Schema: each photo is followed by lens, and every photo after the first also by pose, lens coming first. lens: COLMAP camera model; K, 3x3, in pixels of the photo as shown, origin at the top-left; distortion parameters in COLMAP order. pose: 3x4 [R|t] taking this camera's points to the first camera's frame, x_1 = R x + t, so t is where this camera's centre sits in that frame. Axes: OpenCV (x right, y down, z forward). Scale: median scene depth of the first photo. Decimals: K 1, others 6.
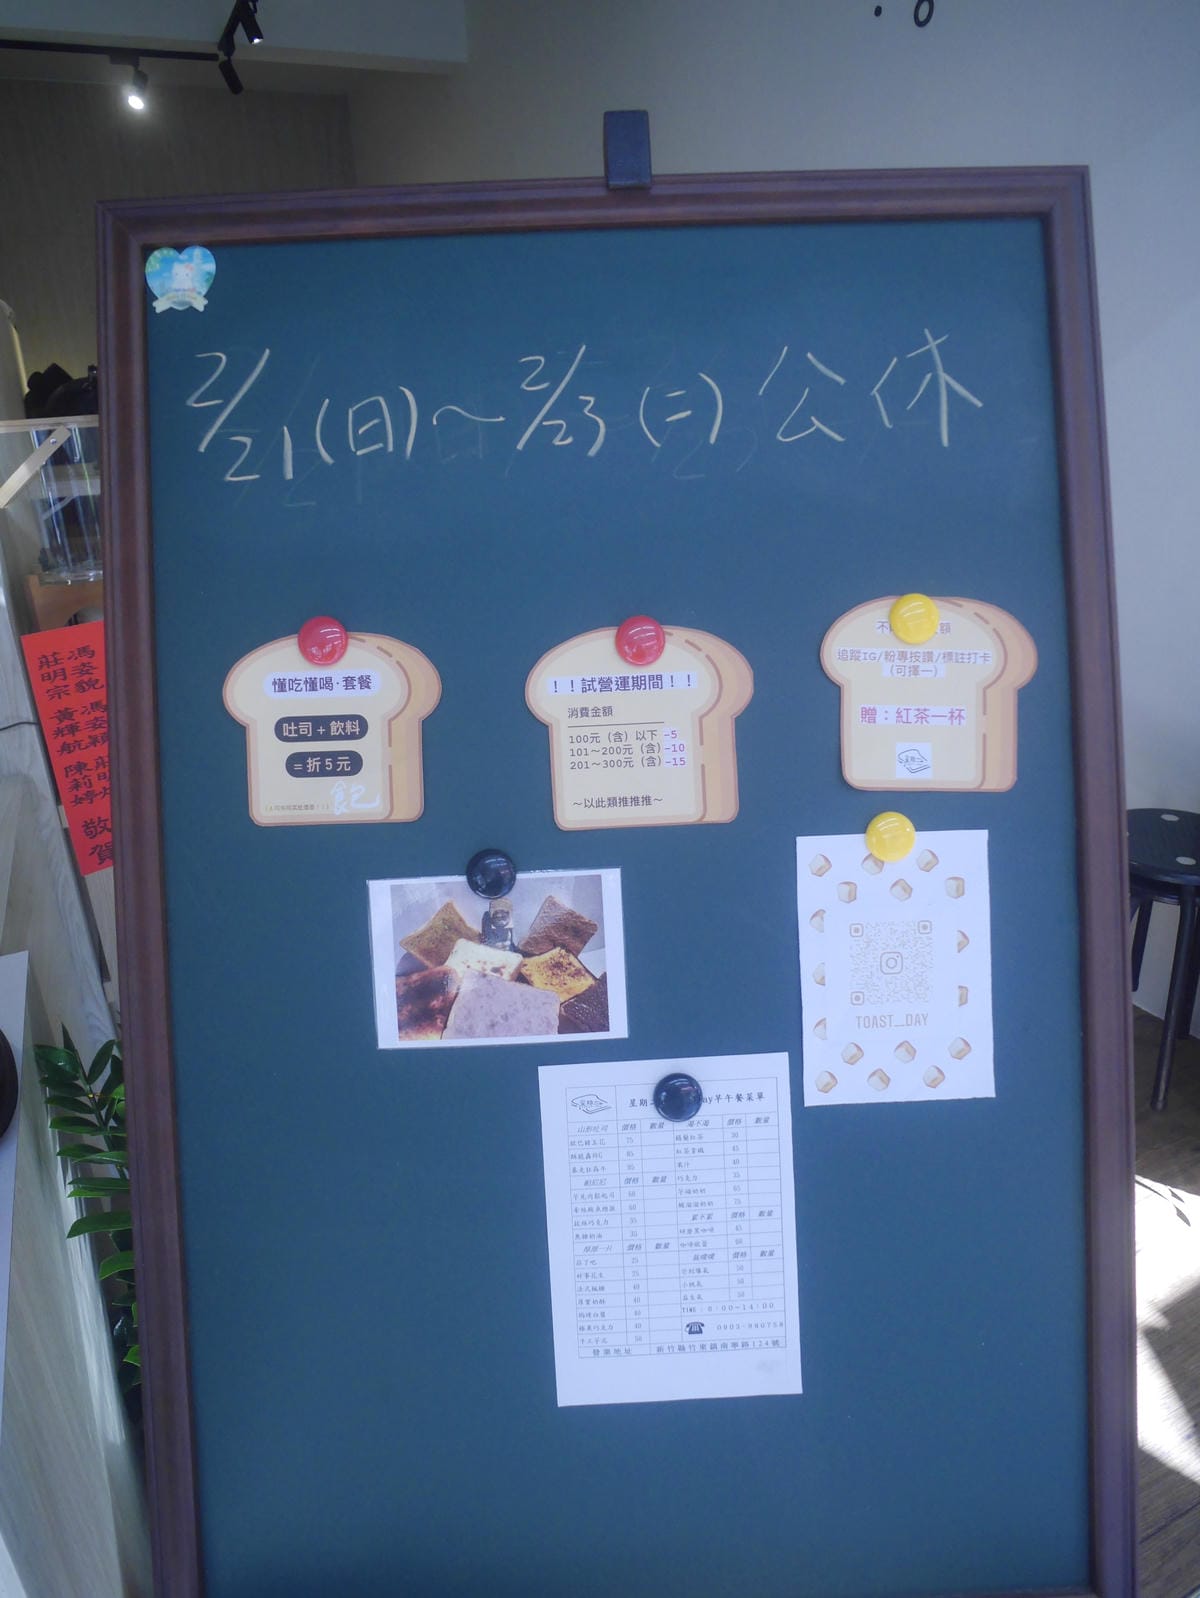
lens RADIAL K [[1026.3, 0, 594.6], [0, 1026.3, 790.9], [0, 0, 1]] dist [-0.081651, 0.052837]
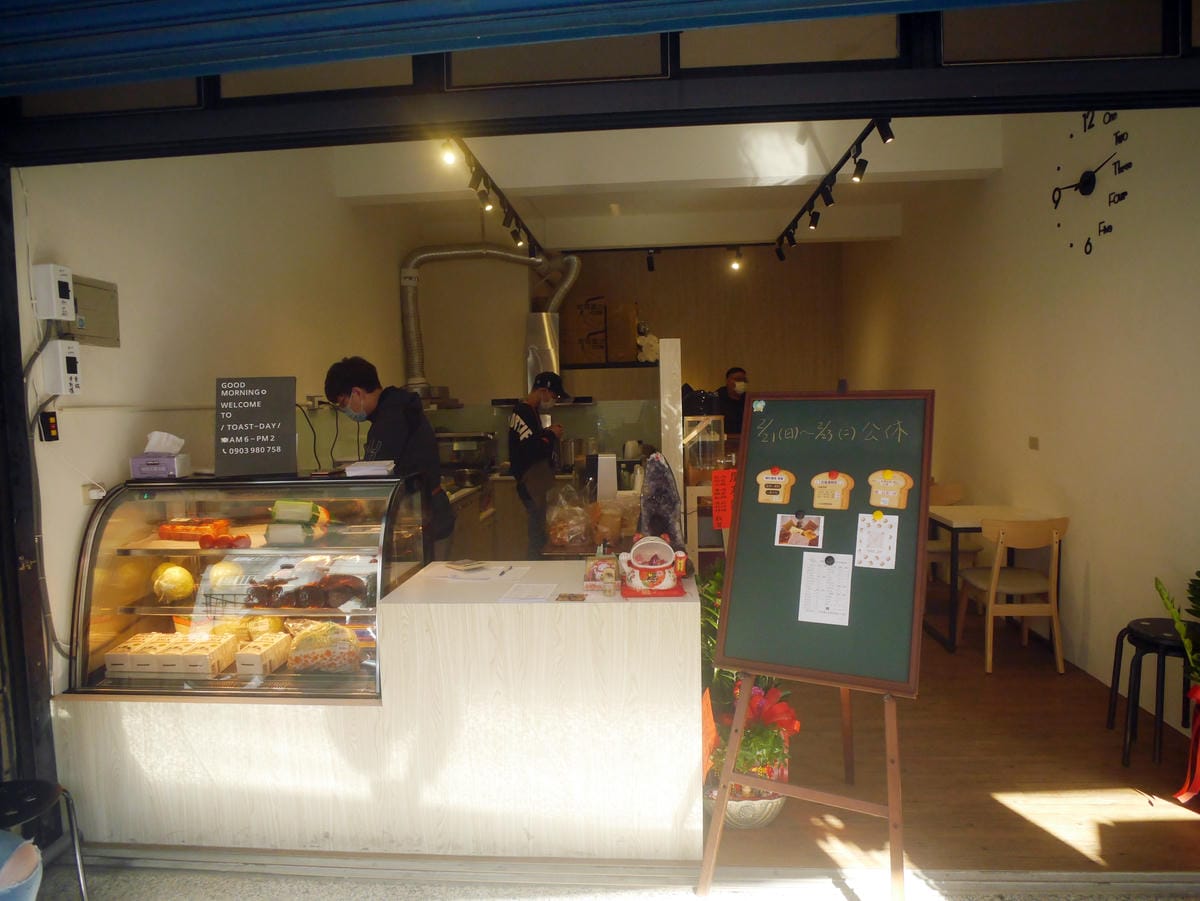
lens RADIAL K [[770.7, 0, 600.0], [0, 770.7, 450.5], [0, 0, 1]] dist [-0.081651, 0.052837]
pose [[0.864317, 0.055635, -0.499861, 0.974390], [-0.192506, 0.954775, -0.226598, 0.864378], [0.464648, 0.292079, 0.835938, -2.916698]]
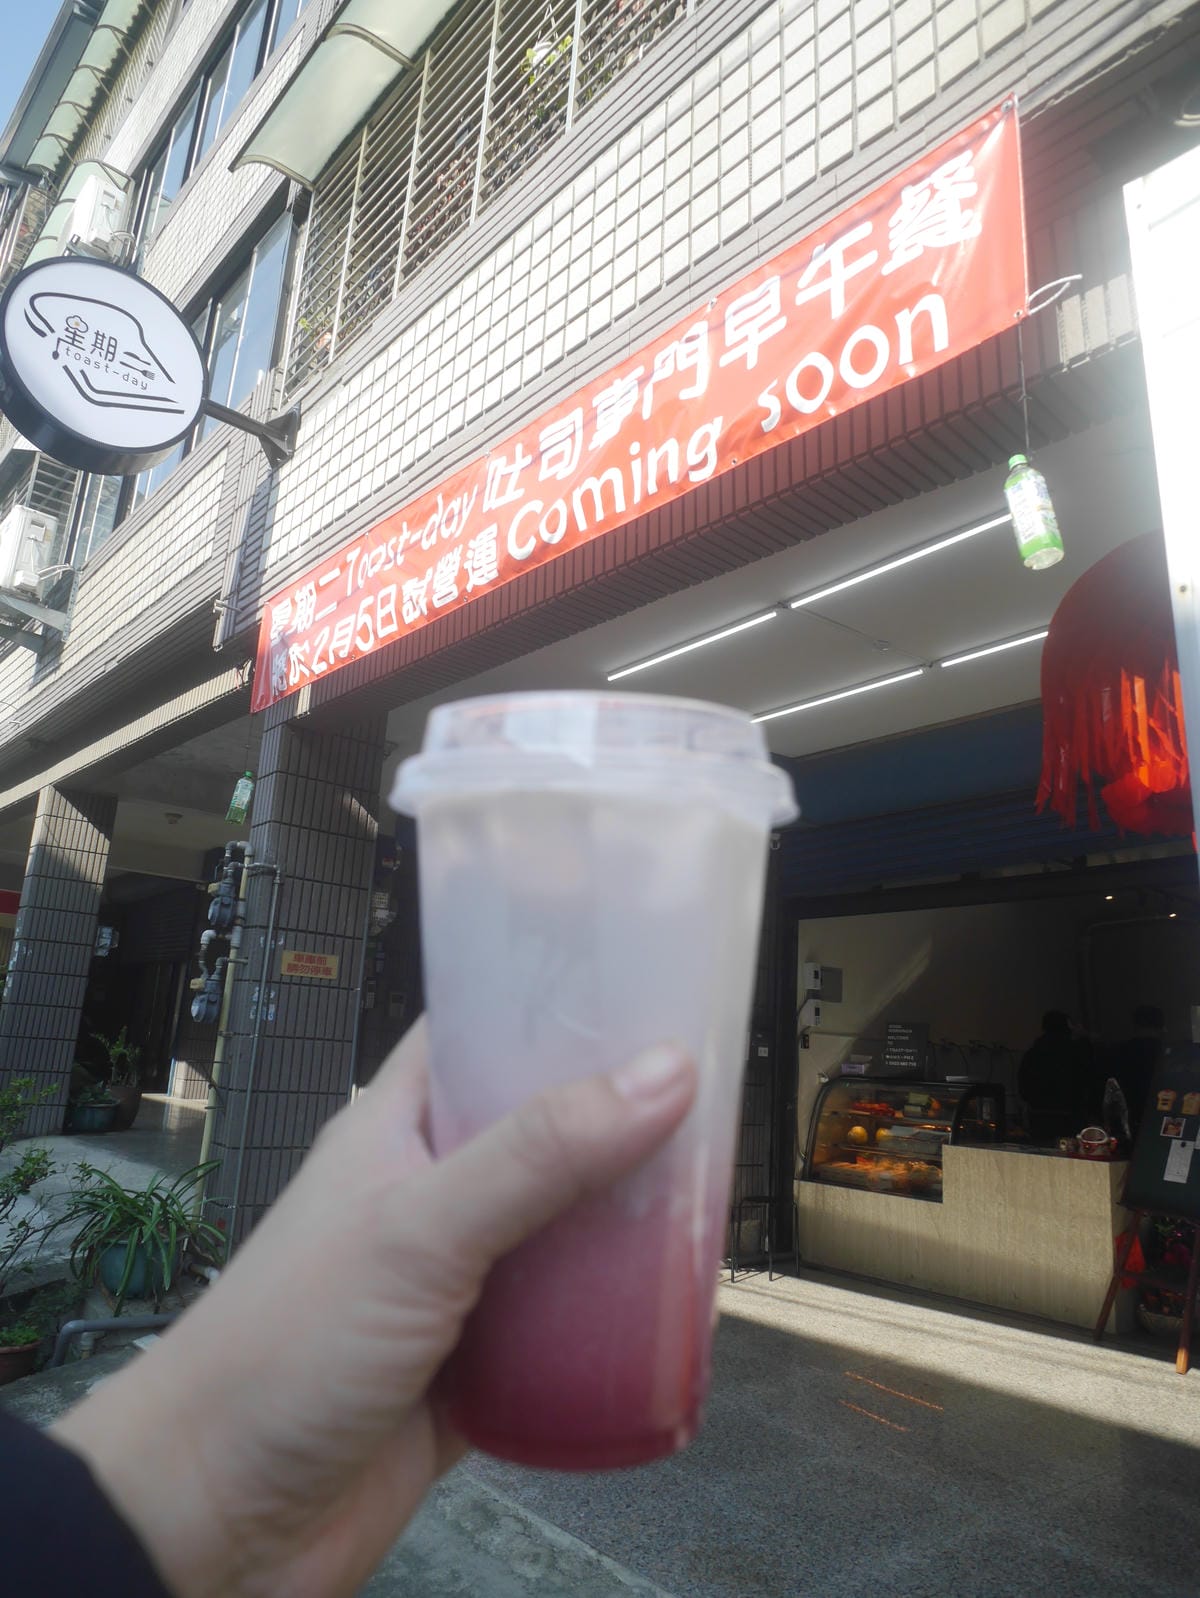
lens RADIAL K [[1026.3, 0, 594.6], [0, 1026.3, 790.9], [0, 0, 1]] dist [-0.081651, 0.052837]
pose [[0.189281, -0.191998, -0.962969, 7.713275], [-0.417105, 0.872098, -0.255866, 1.899297], [0.888930, 0.450090, 0.084988, -5.383127]]
